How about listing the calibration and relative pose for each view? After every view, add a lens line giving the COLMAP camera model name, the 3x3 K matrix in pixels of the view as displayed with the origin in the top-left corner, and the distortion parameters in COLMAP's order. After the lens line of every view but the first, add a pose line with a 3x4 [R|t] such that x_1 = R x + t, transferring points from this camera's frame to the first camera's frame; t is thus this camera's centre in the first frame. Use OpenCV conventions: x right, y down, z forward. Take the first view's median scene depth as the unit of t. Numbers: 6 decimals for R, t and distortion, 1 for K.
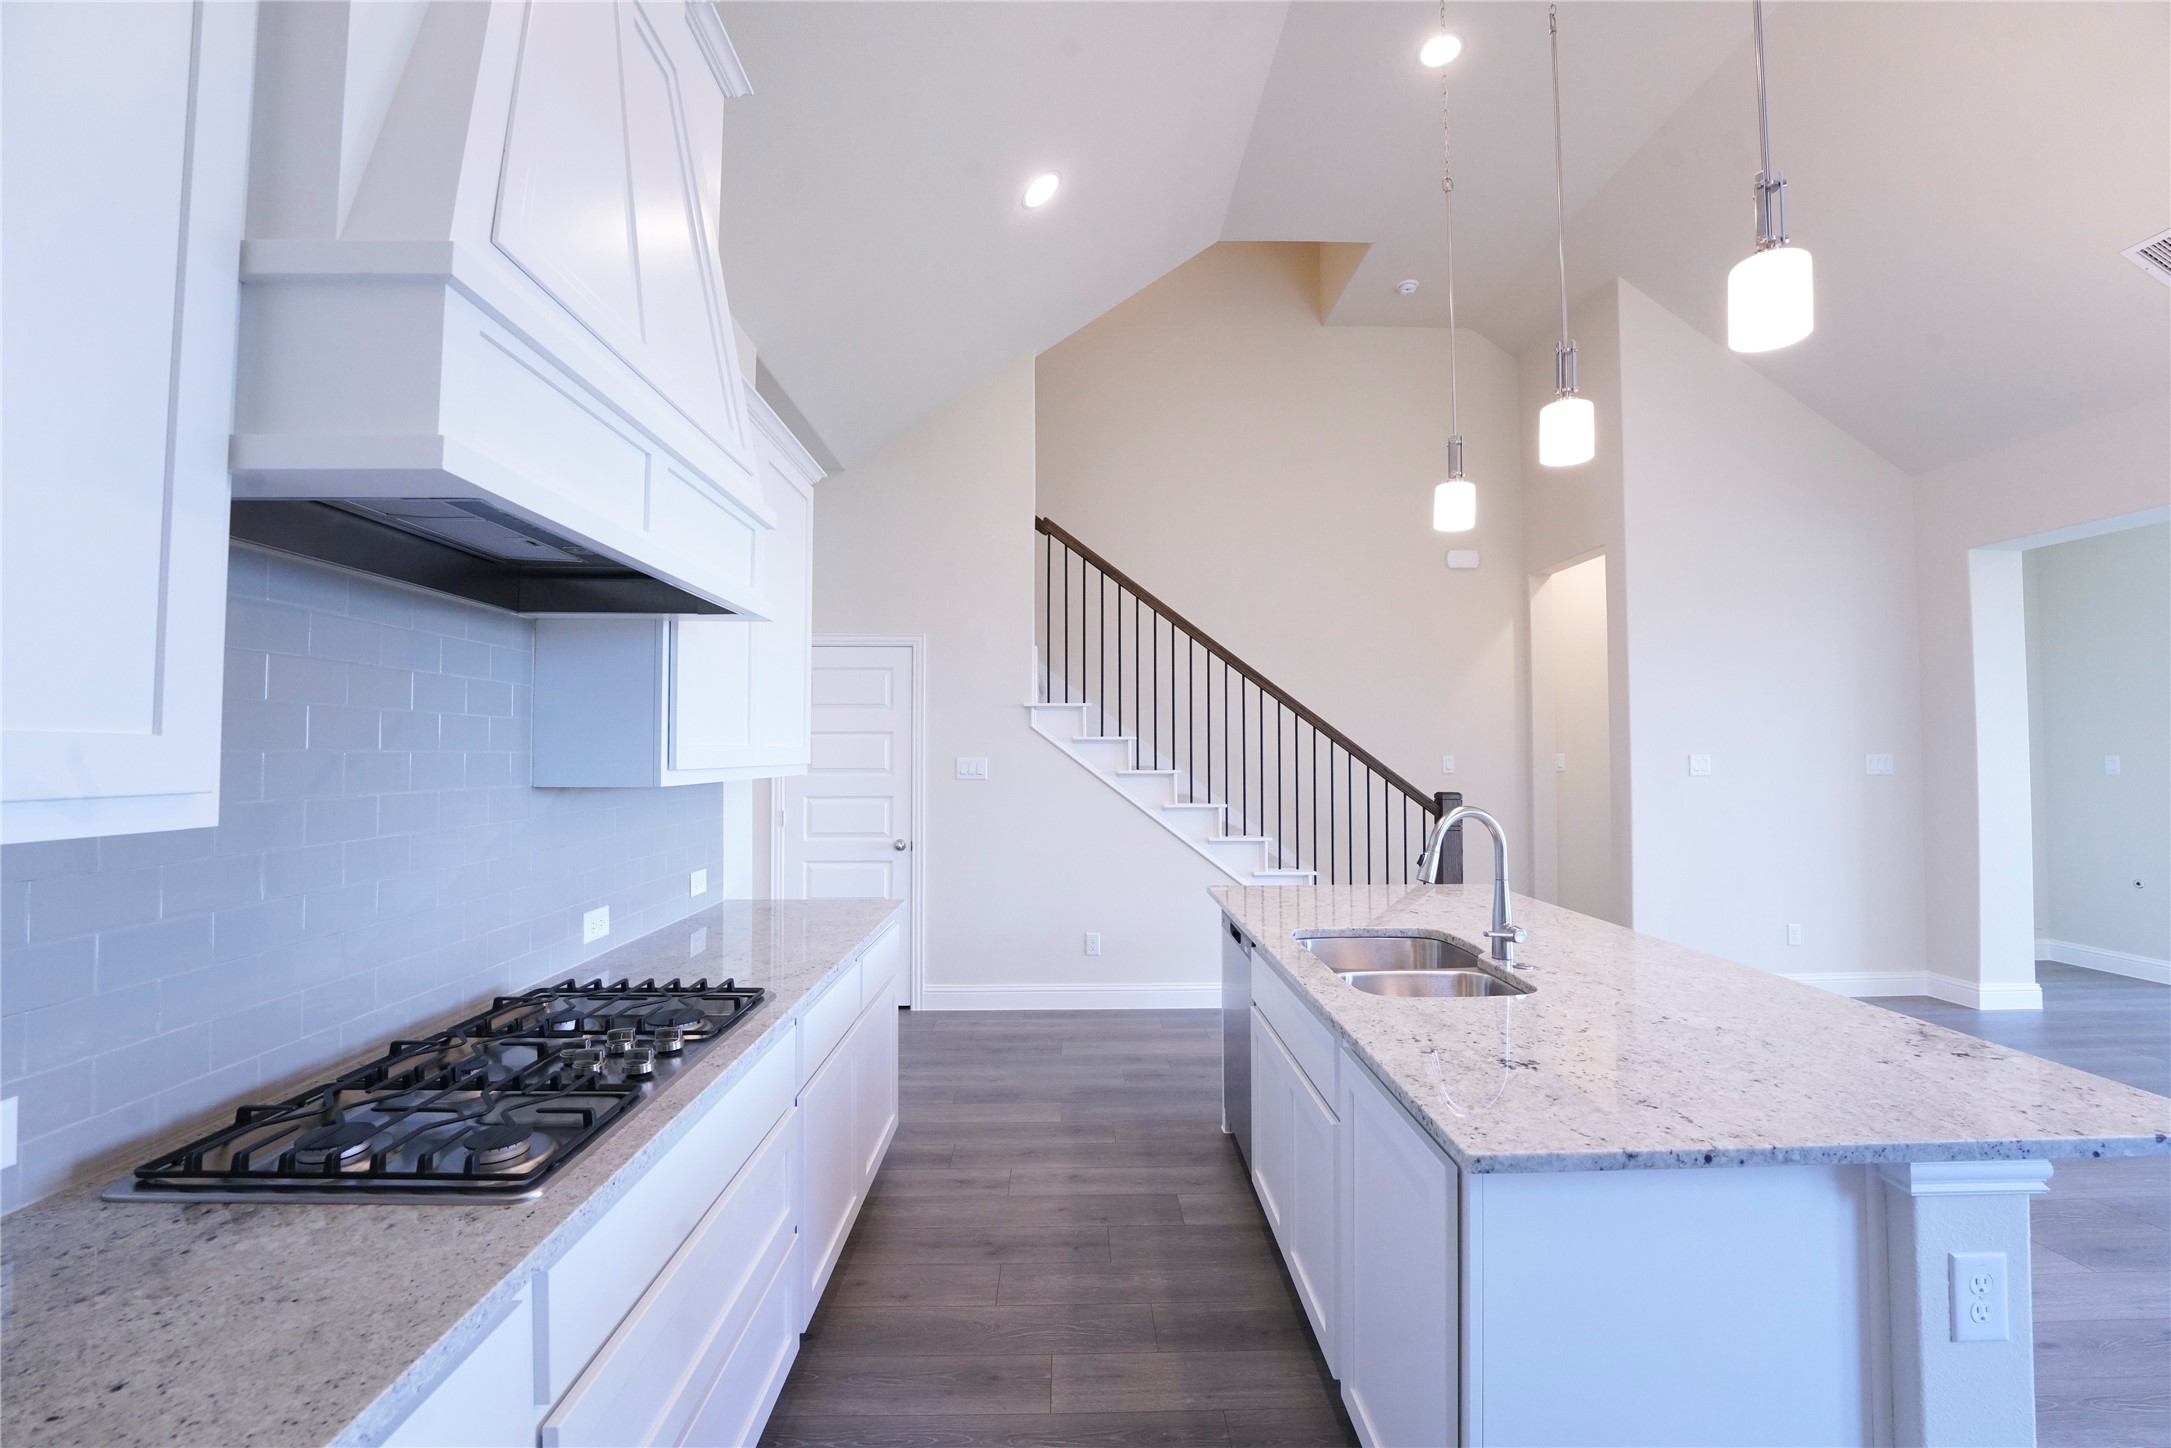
lens RADIAL K [[878.2, 0, 1205.9], [0, 878.2, 720.4], [0, 0, 1]] dist [-0.029387, 0.003995]
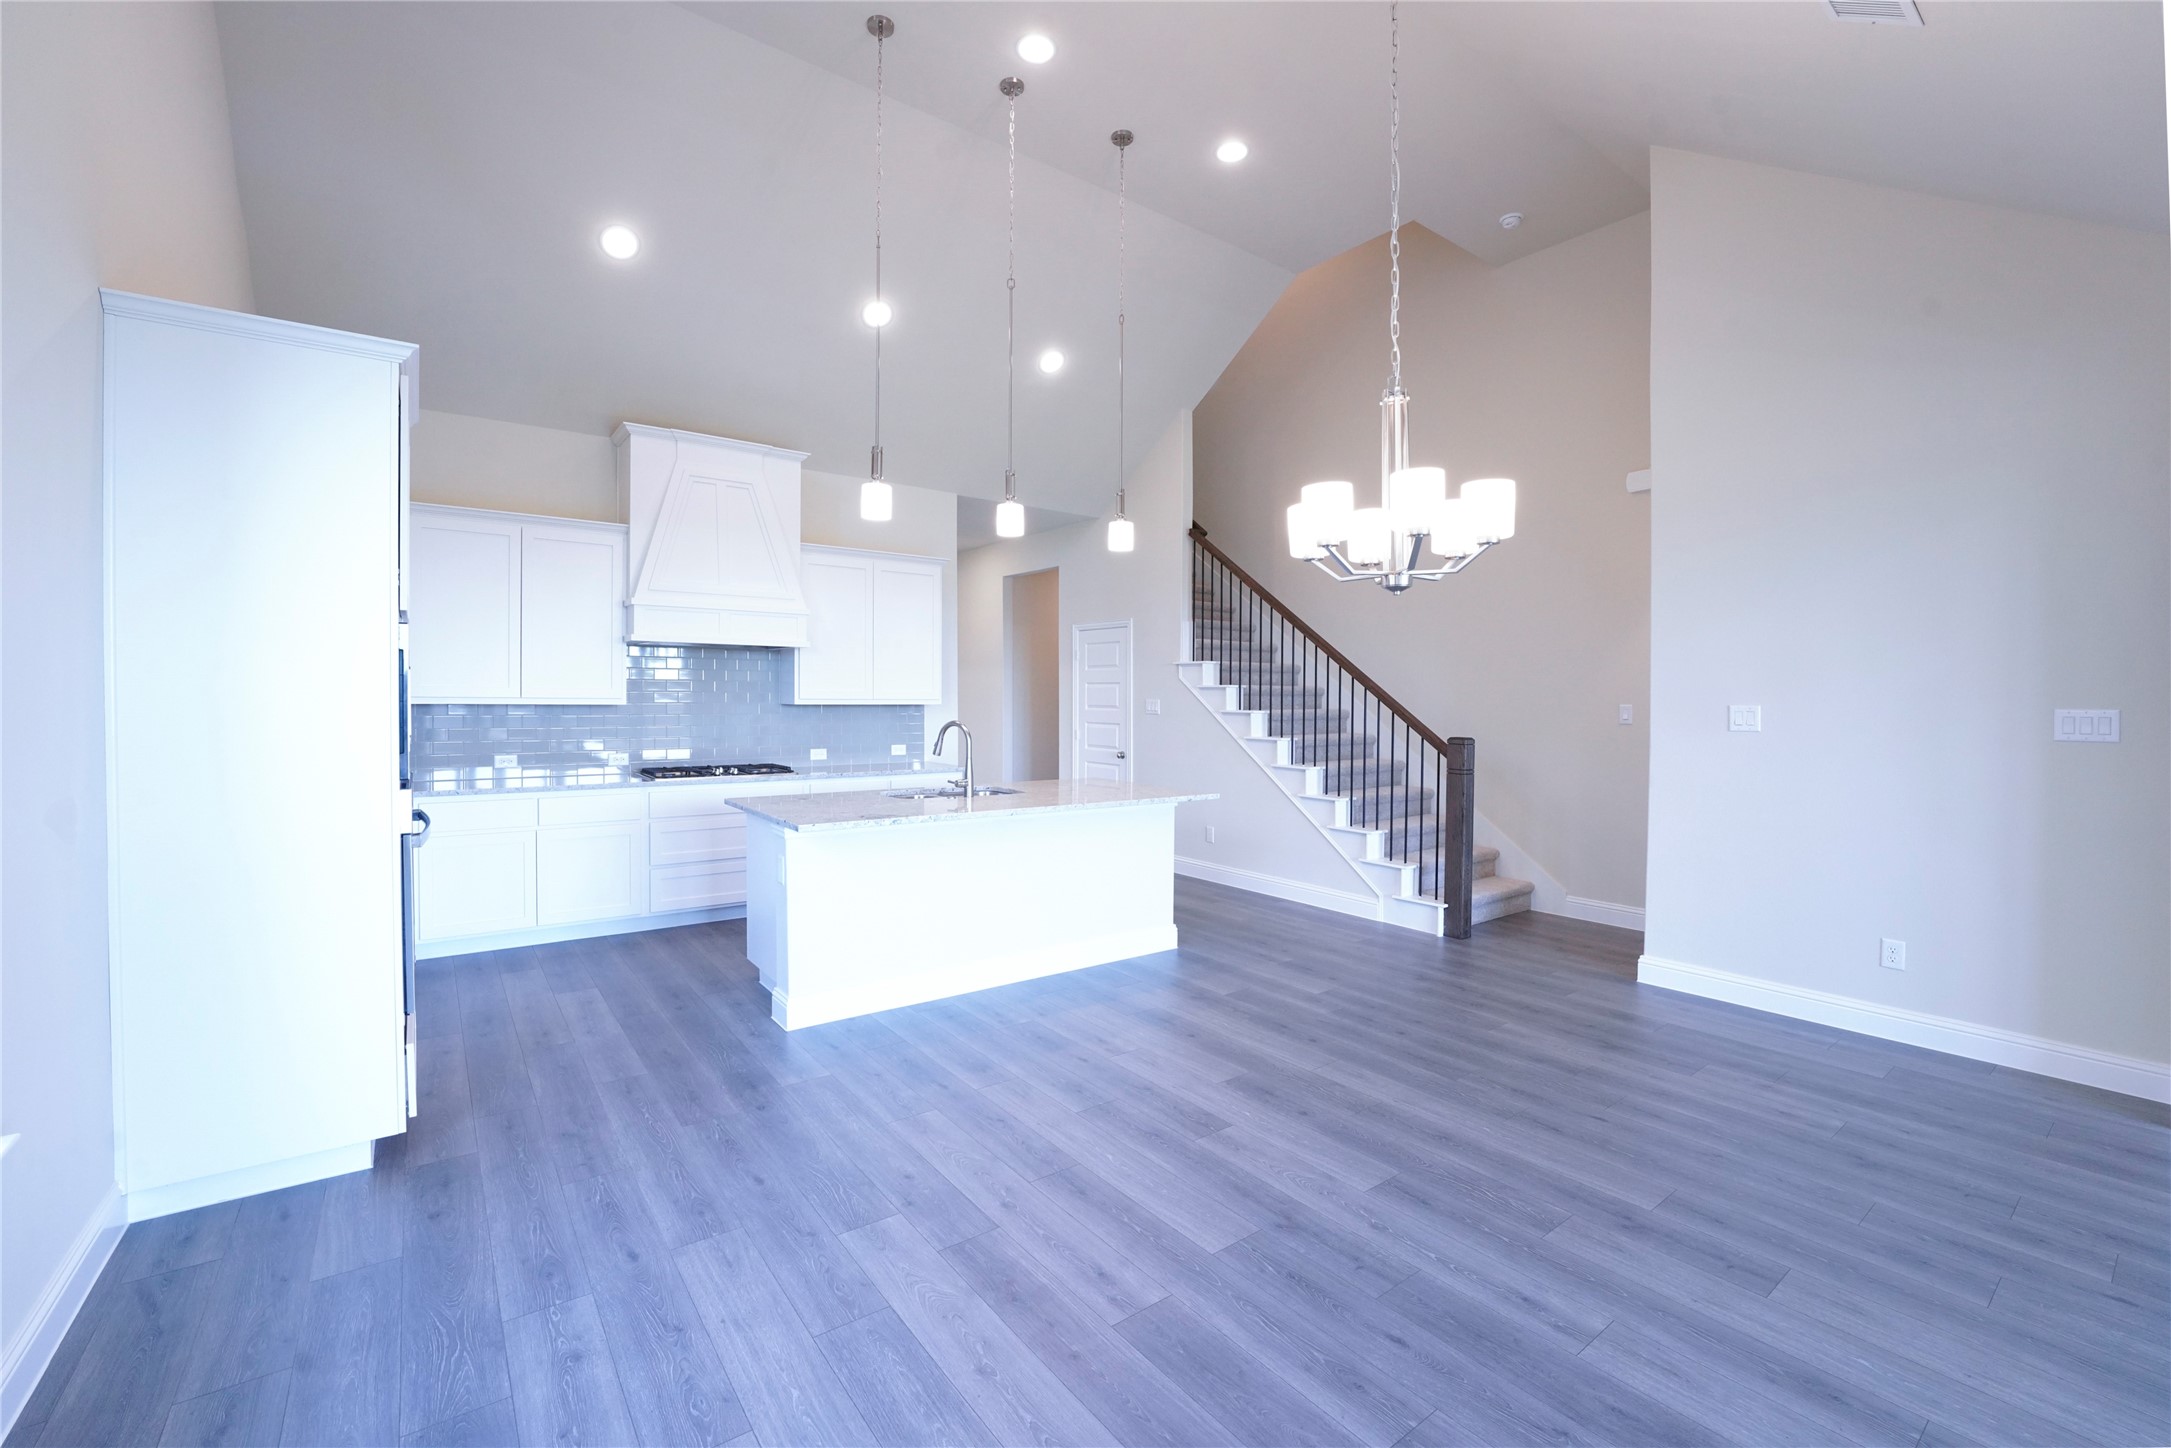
lens RADIAL K [[878.2, 0, 1088.4], [0, 878.2, 708.6], [0, 0, 1]] dist [-0.029387, 0.003995]
pose [[0.584041, 0.018370, -0.811516, 1.044810], [0.013554, 0.999384, 0.032378, 0.009178], [0.811611, -0.029909, 0.583432, 0.035311]]
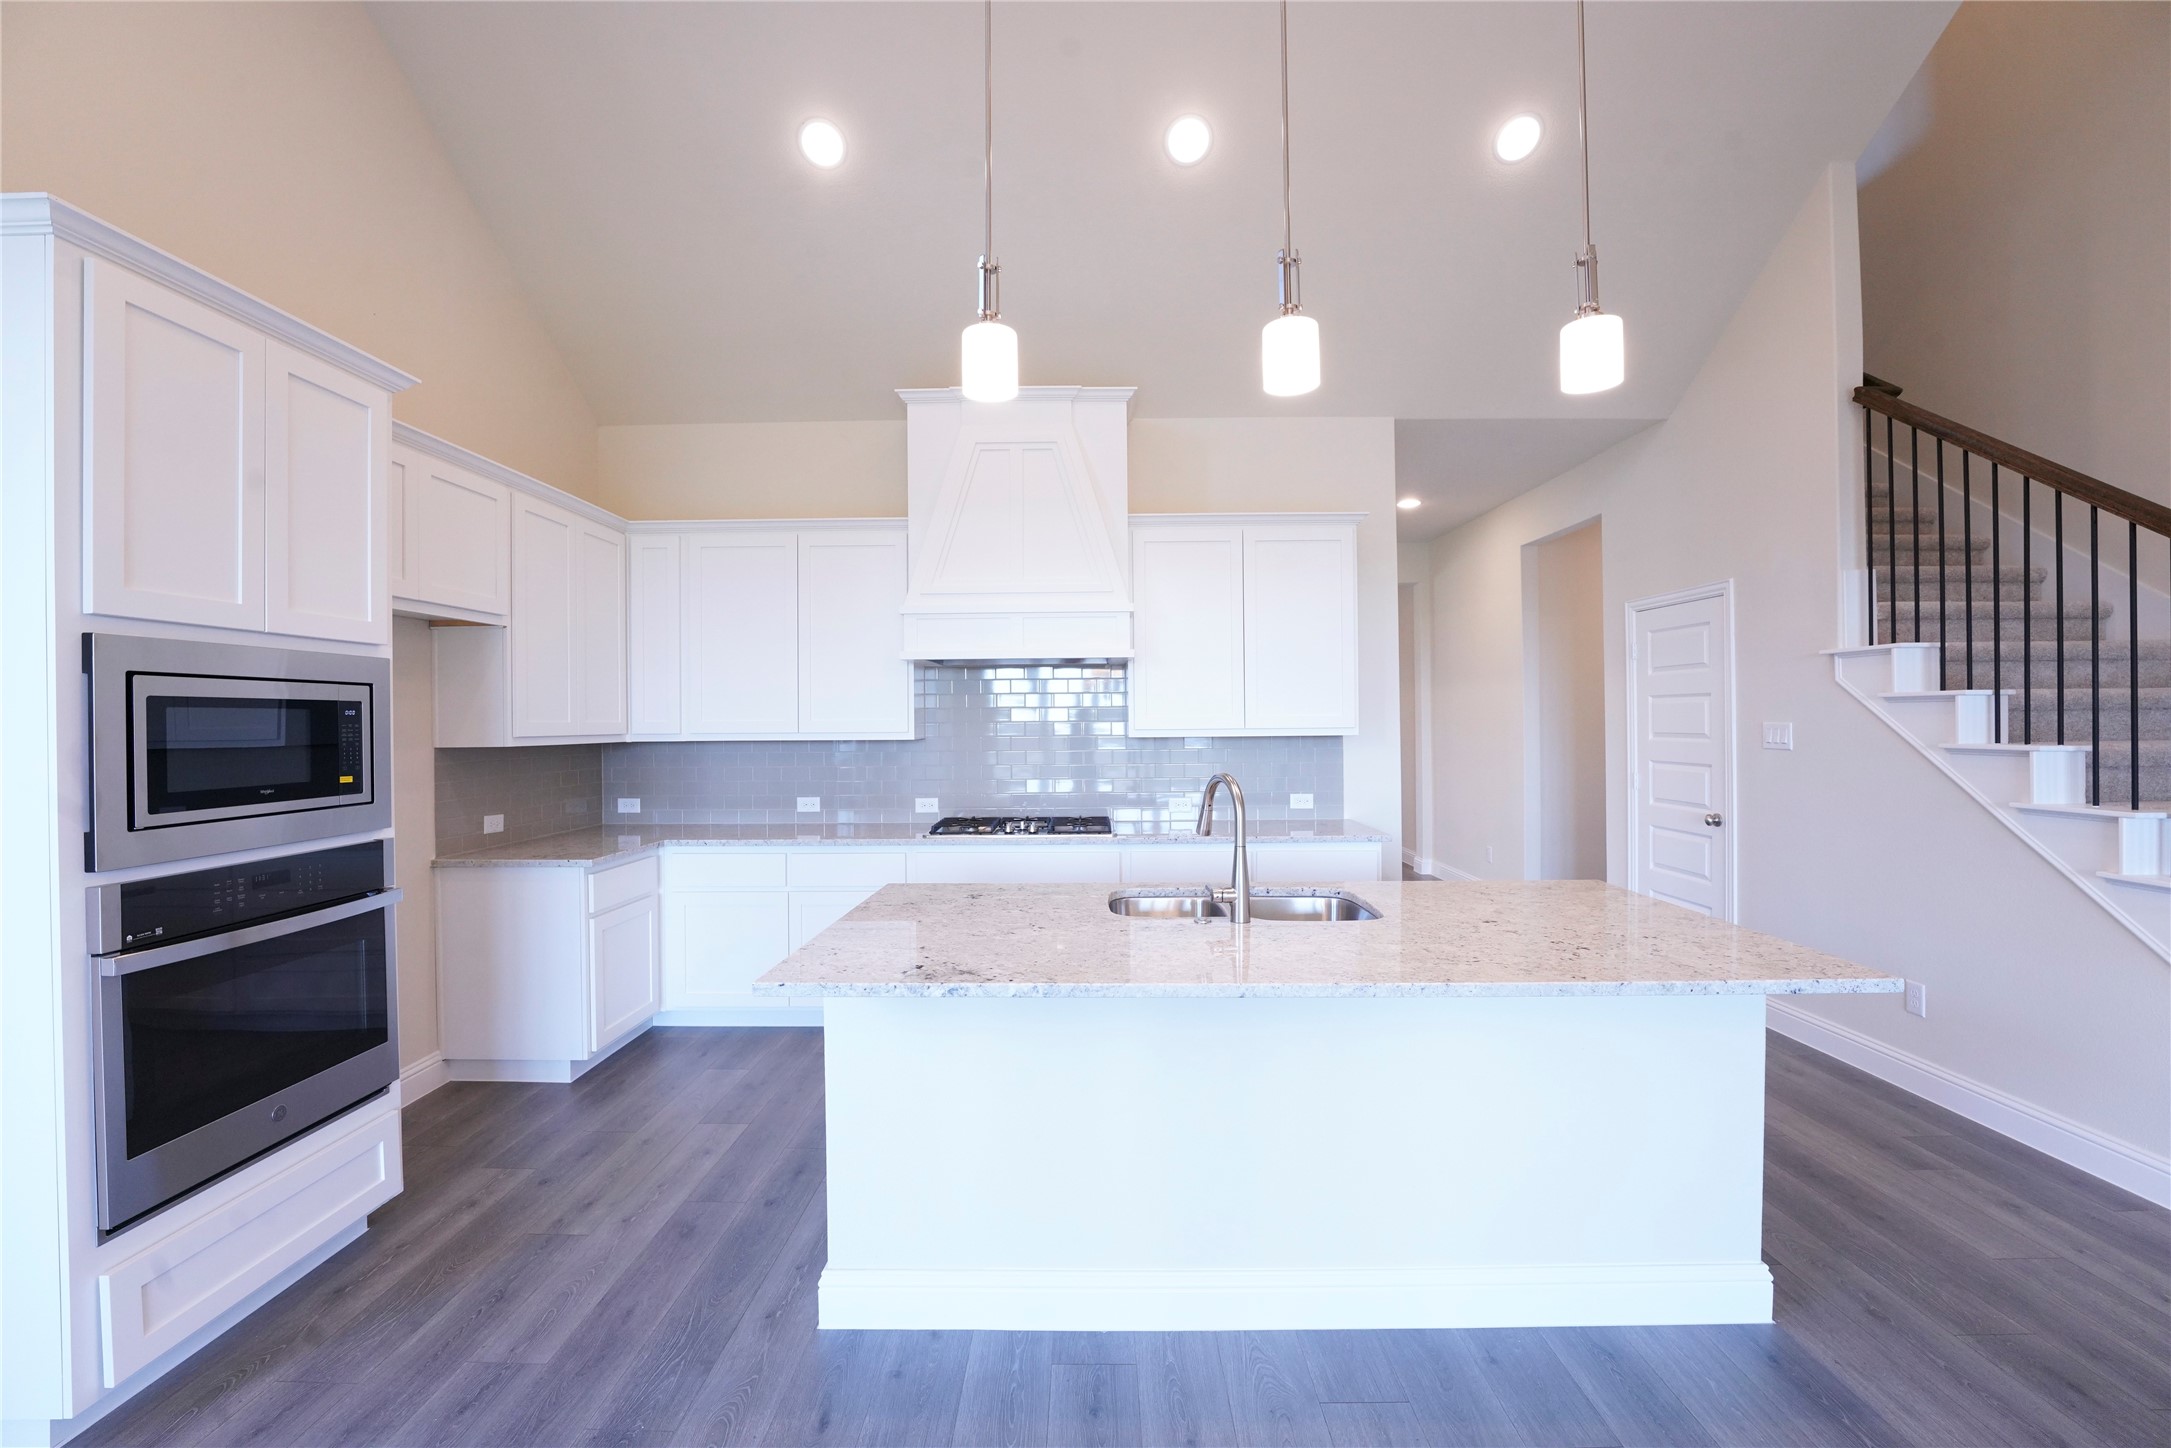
lens RADIAL K [[878.2, 0, 1078.5], [0, 878.2, 724.9], [0, 0, 1]] dist [-0.029387, 0.003995]
pose [[-0.043237, 0.005706, -0.999049, 0.651618], [0.037097, 0.999303, 0.004102, 0.020957], [0.998376, -0.036884, -0.043419, 0.459349]]
